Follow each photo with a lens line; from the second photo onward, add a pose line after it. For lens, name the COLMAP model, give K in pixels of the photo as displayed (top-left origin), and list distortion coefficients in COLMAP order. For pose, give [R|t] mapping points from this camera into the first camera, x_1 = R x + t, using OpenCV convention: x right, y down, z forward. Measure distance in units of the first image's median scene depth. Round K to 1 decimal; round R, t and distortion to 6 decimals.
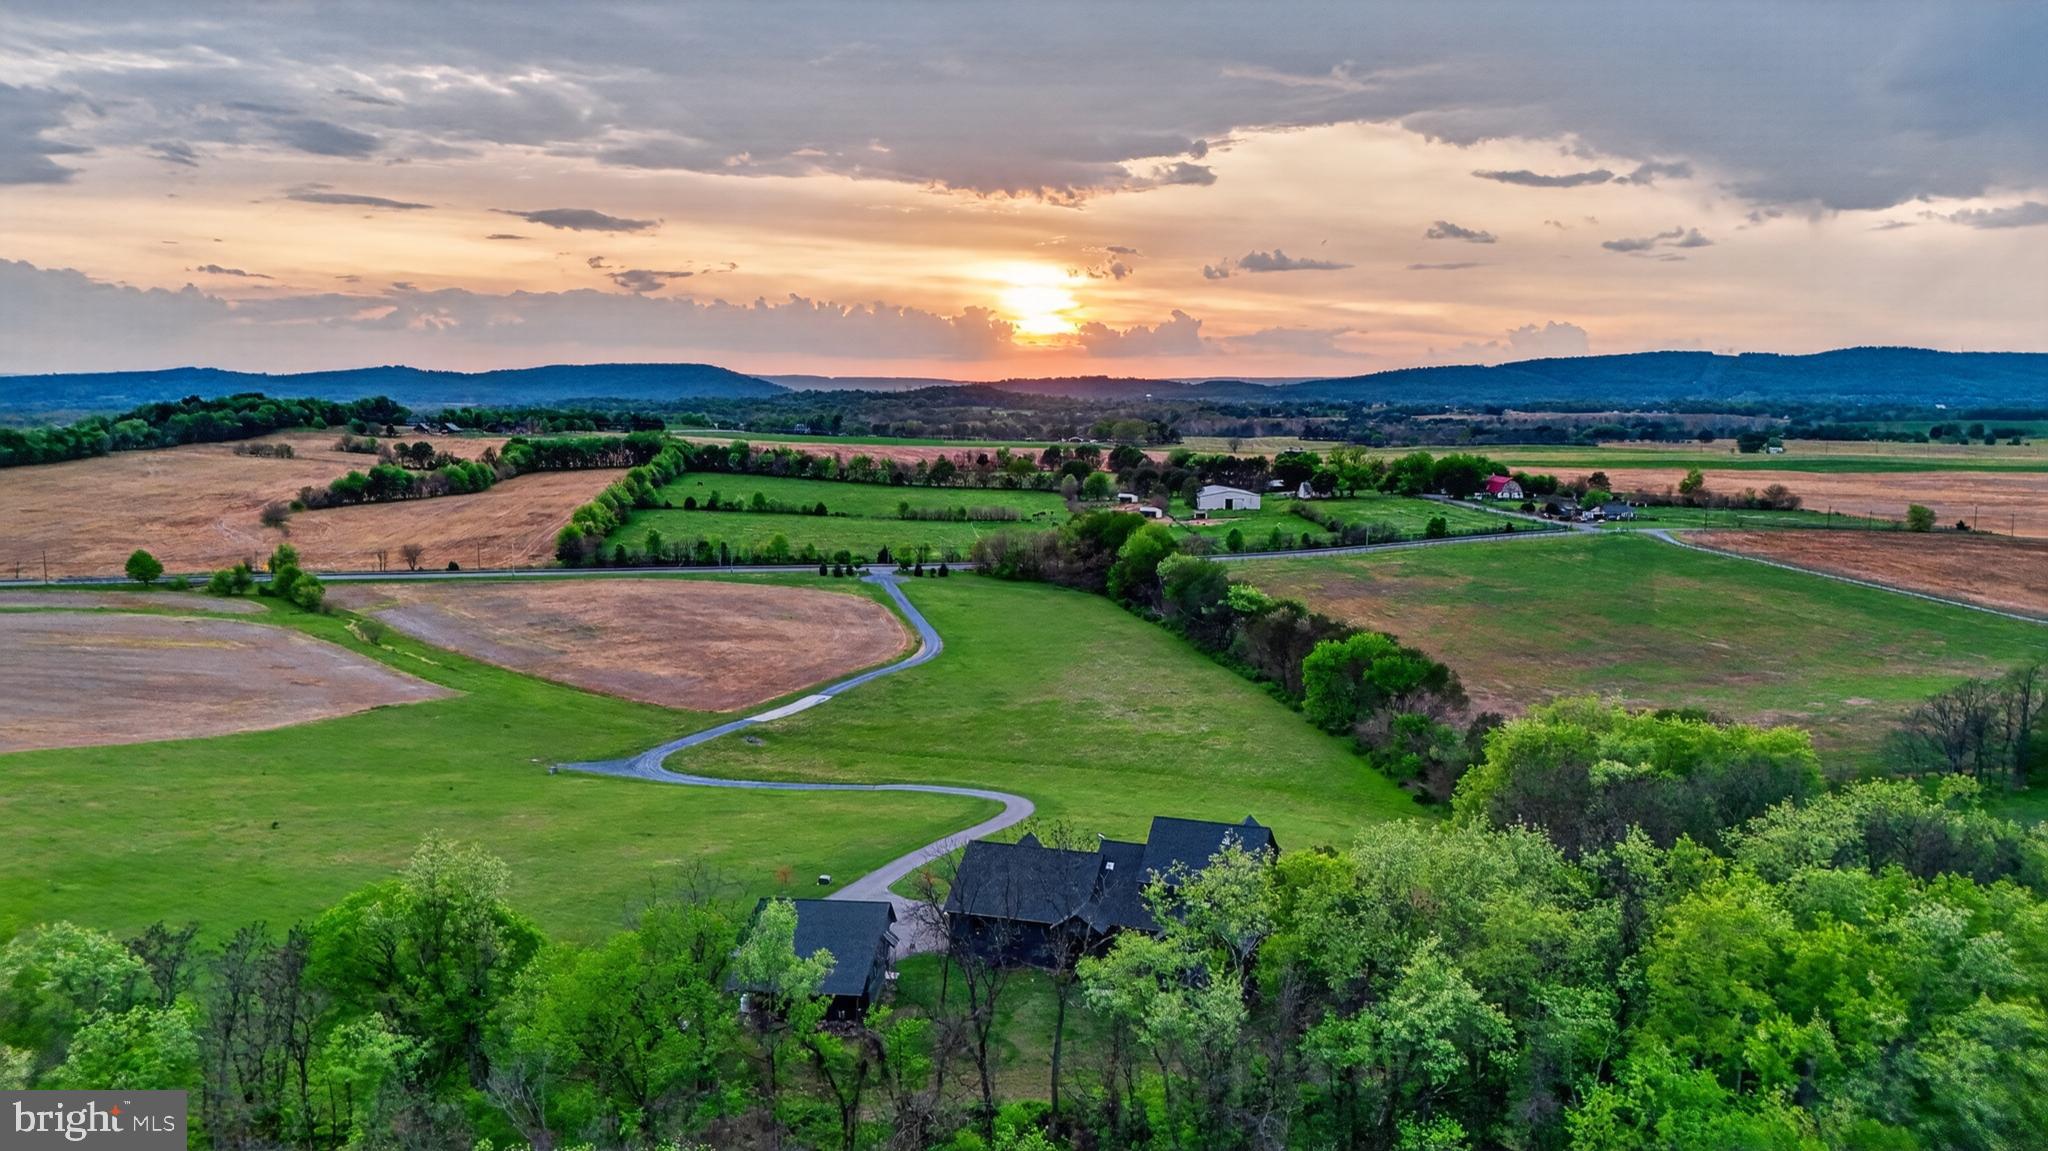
lens RADIAL K [[1529.6, 0, 1018.1], [0, 1529.6, 612.1], [0, 0, 1]] dist [0.101871, -0.145685]
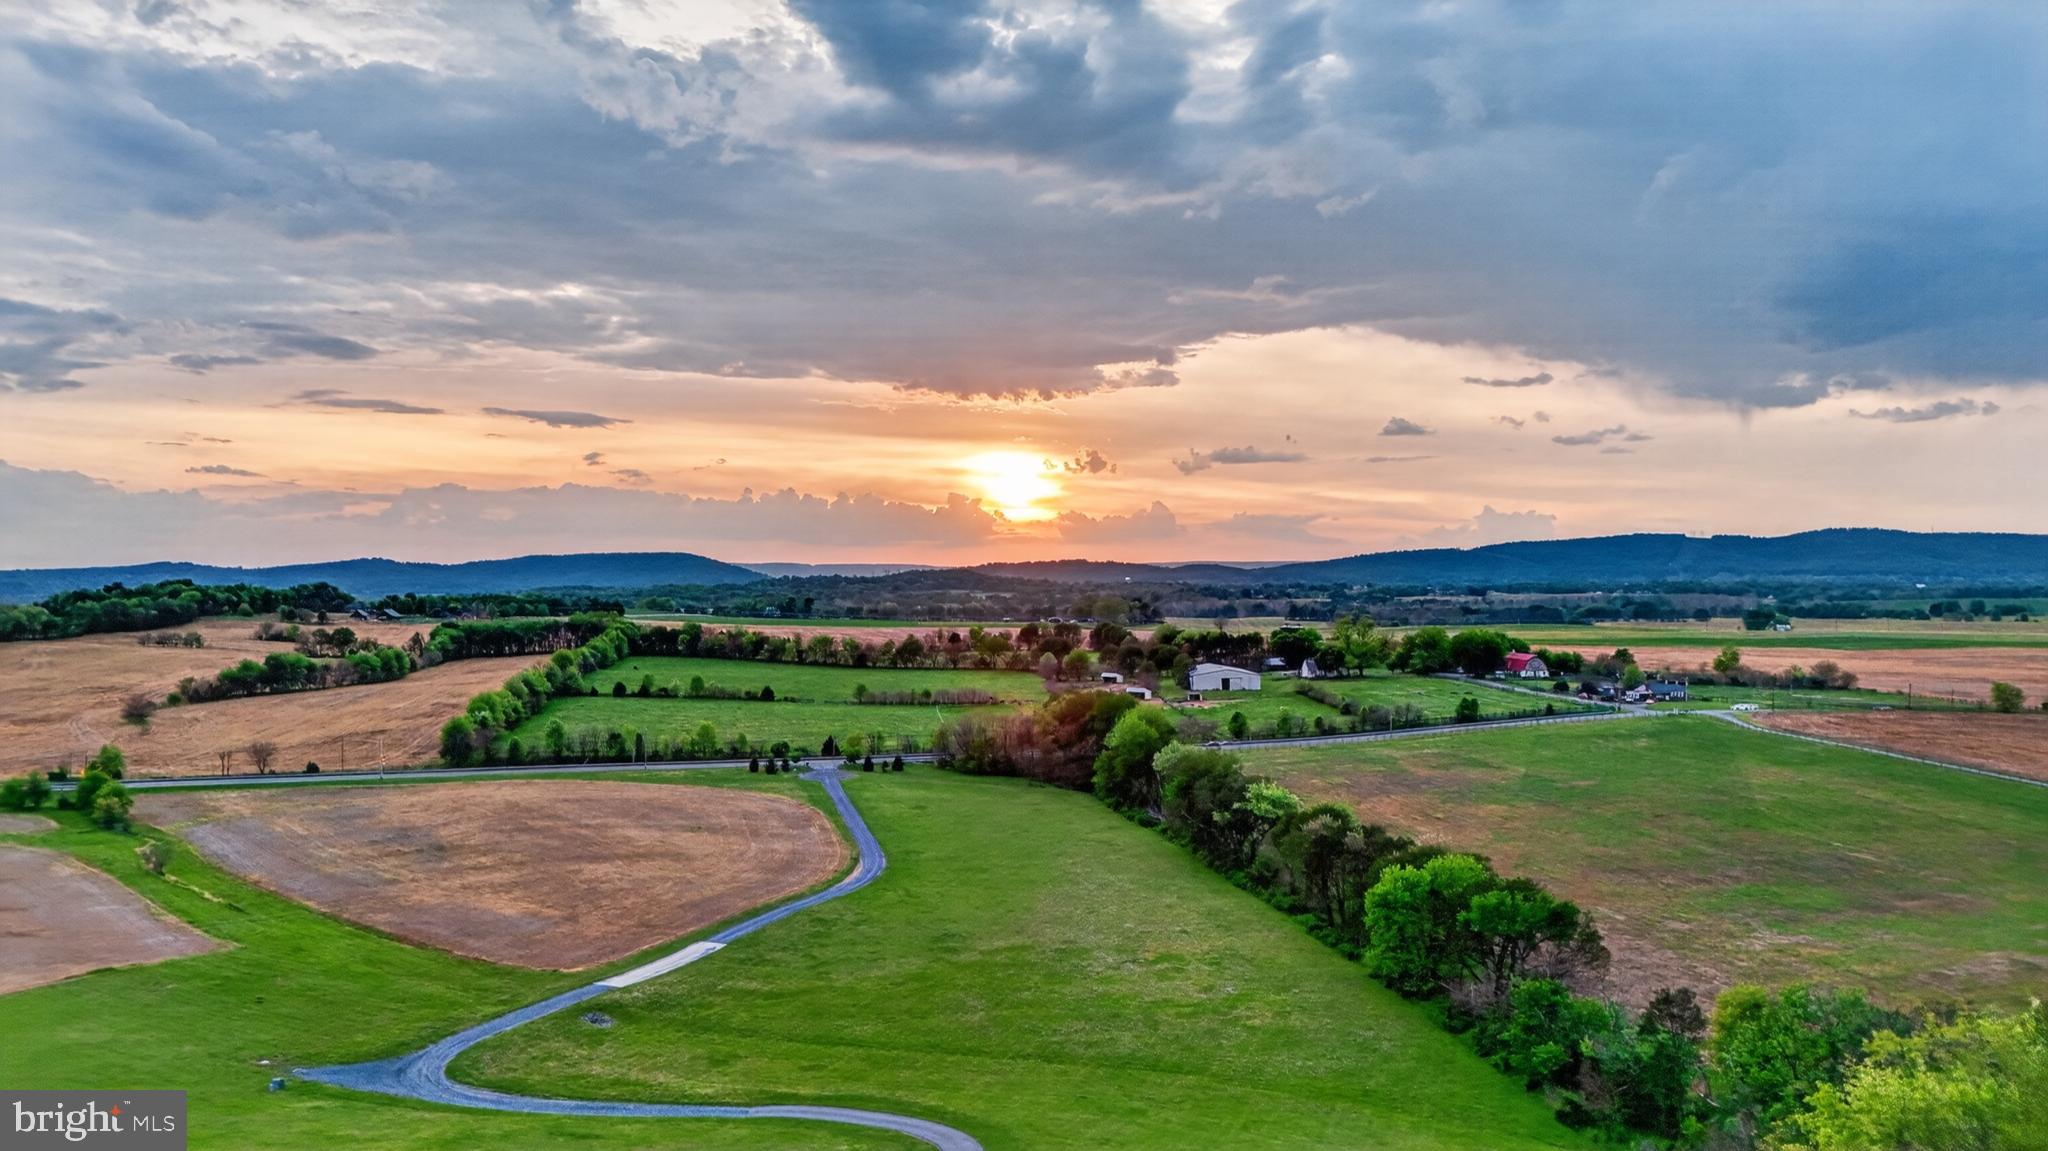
lens RADIAL K [[1535.7, 0, 1024.0], [0, 1535.7, 575.5], [0, 0, 1]] dist [0.094041, -0.131704]
pose [[0.999832, -0.007515, 0.016731, 0.007020], [0.009836, 0.989630, -0.143305, -0.007656], [-0.015480, 0.143445, 0.989537, 0.137760]]
